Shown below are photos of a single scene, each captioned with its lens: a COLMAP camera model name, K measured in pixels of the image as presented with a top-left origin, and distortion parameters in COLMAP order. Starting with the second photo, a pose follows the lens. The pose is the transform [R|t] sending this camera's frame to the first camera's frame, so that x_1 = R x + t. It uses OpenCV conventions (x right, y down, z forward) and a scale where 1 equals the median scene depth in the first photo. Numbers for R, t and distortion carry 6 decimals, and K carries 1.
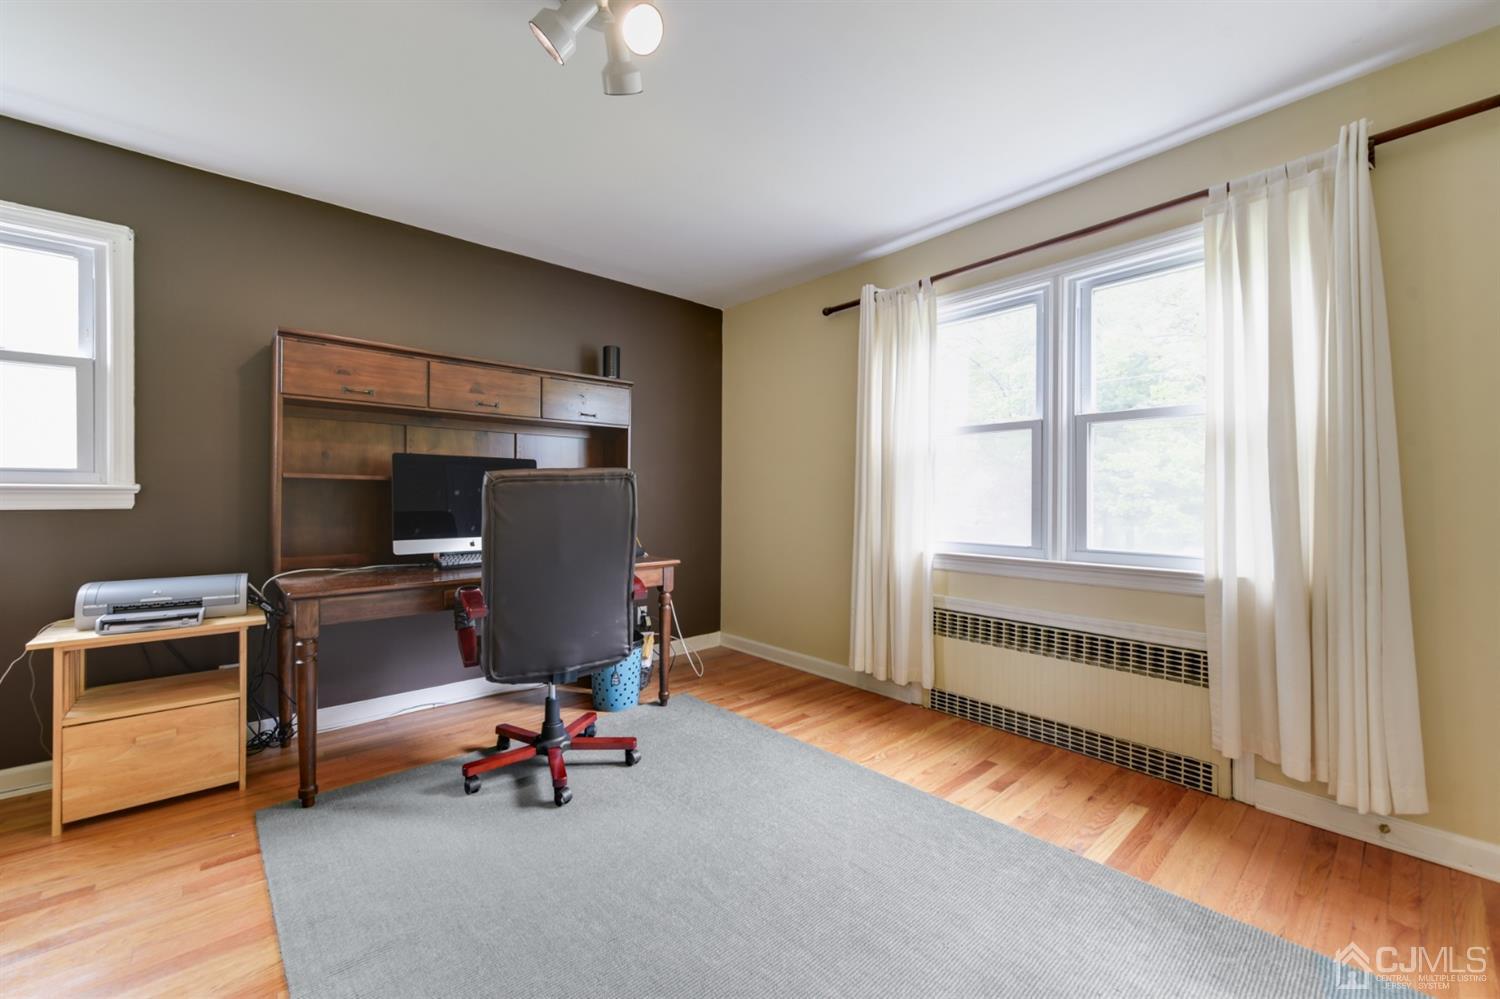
lens RADIAL K [[591.7, 0, 752.3], [0, 591.7, 493.7], [0, 0, 1]] dist [0.008416, -0.000079]
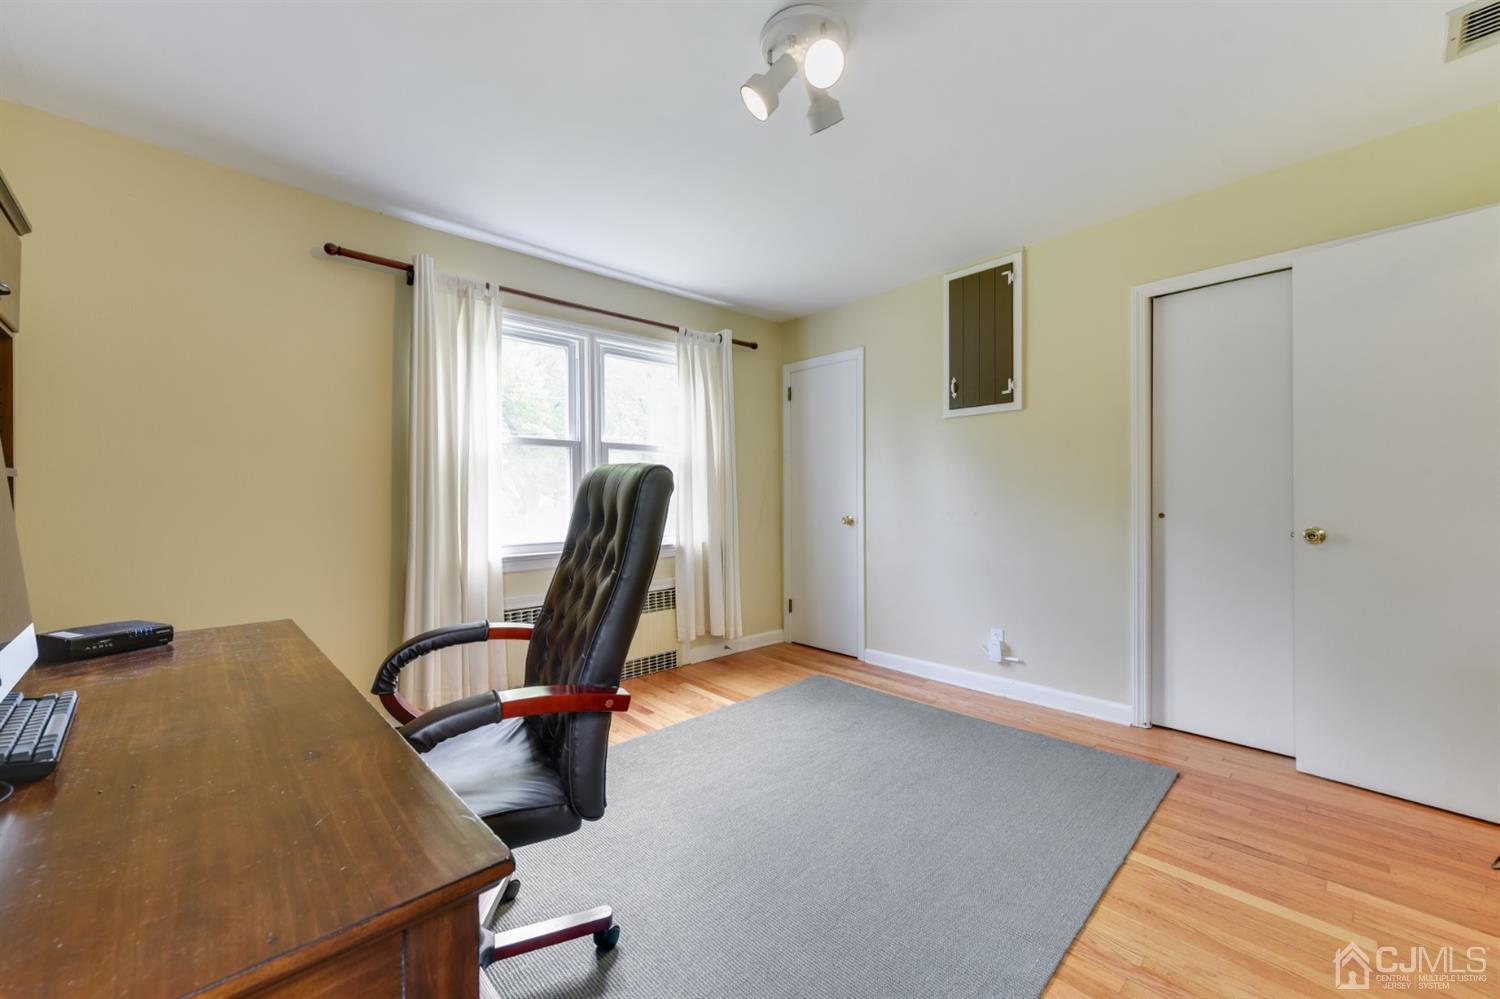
lens RADIAL K [[591.7, 0, 752.3], [0, 591.7, 493.7], [0, 0, 1]] dist [0.008416, -0.000079]
pose [[-0.026710, 0.005905, 0.999626, -0.994824], [0.004716, 0.999972, -0.005781, -0.001491], [-0.999632, 0.004560, -0.026737, 0.815869]]
